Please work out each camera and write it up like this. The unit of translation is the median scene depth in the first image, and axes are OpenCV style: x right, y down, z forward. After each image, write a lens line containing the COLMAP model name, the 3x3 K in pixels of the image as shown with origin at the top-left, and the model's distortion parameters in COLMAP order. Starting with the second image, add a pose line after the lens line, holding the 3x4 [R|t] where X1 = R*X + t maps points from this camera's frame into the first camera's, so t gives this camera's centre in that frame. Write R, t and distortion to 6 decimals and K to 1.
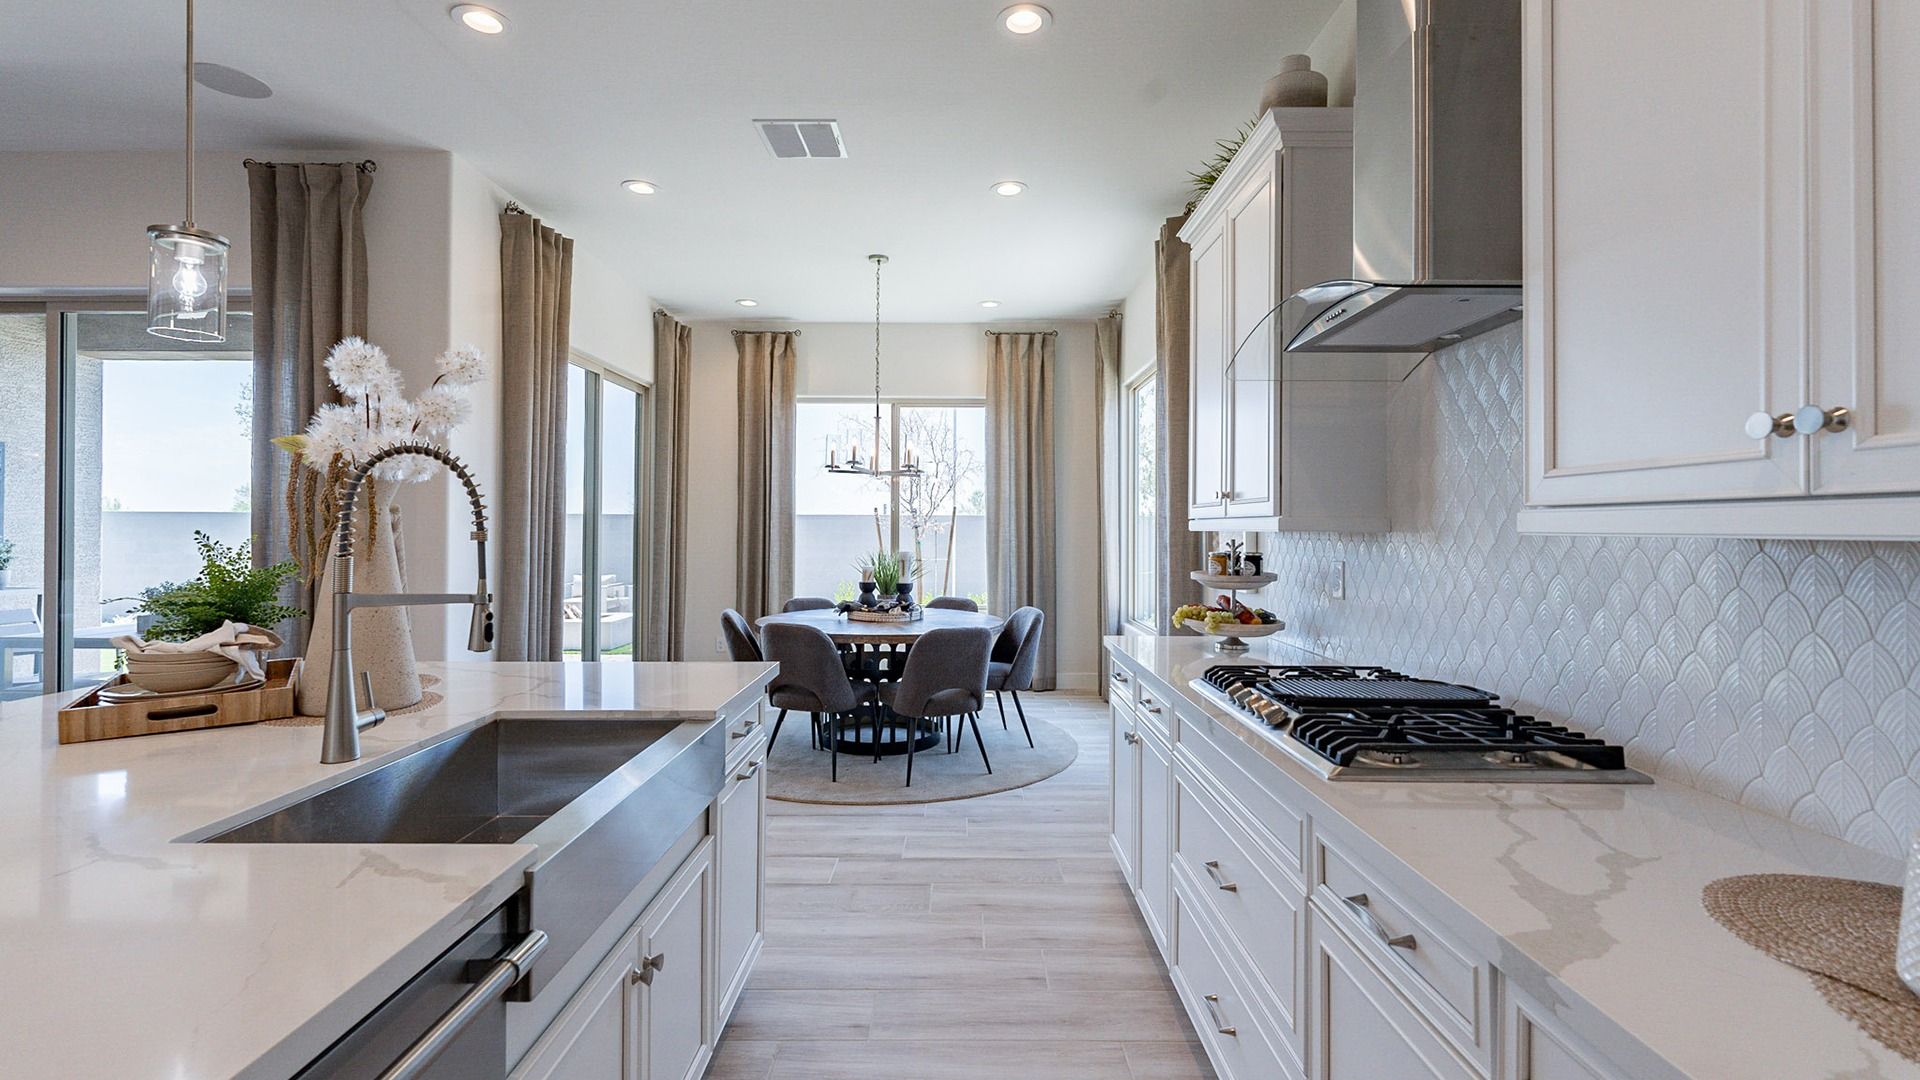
lens RADIAL K [[841.2, 0, 960.0], [0, 841.2, 540.0], [0, 0, 1]] dist [-0.002204, -0.000623]
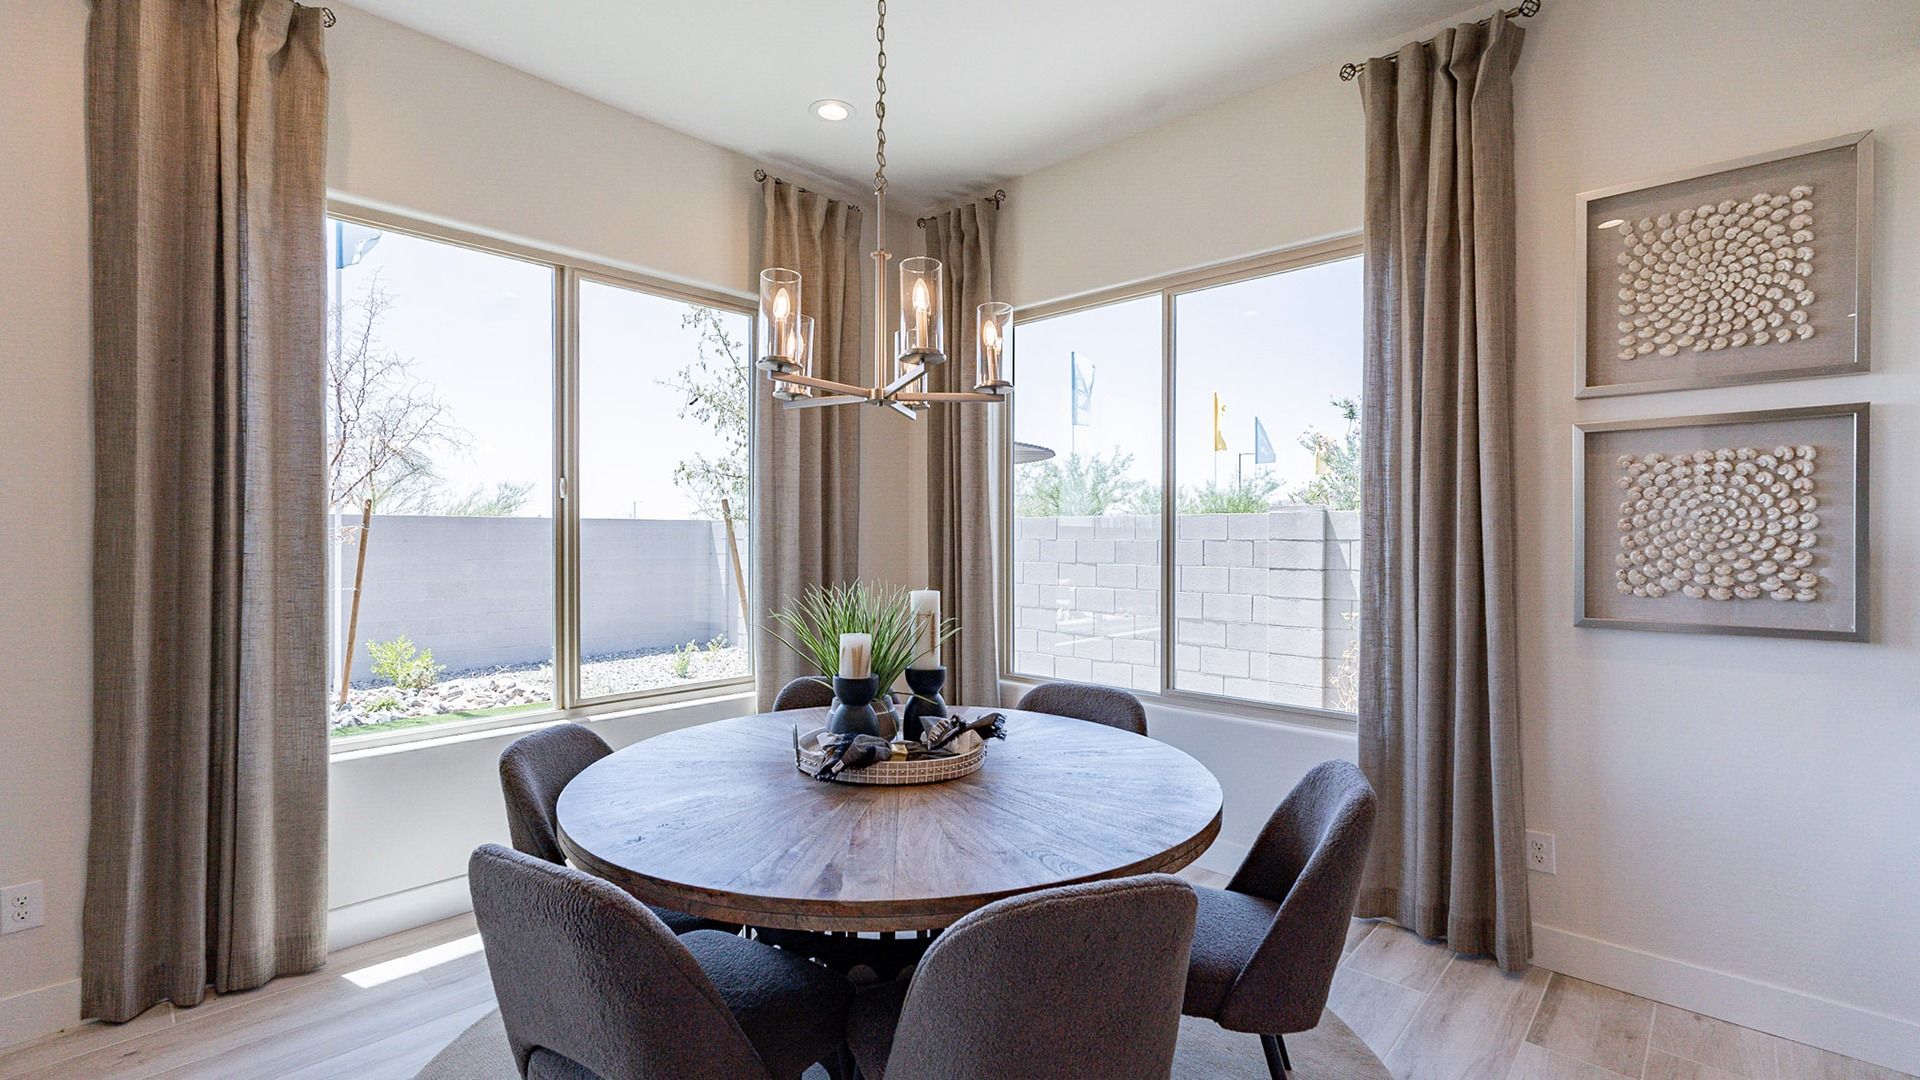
lens RADIAL K [[841.2, 0, 960.0], [0, 841.2, 540.0], [0, 0, 1]] dist [-0.002204, -0.000623]
pose [[0.685995, -0.006643, 0.727576, -0.275107], [0.011264, 0.999935, -0.001492, -0.008590], [-0.727519, 0.009219, 0.686026, 0.541888]]
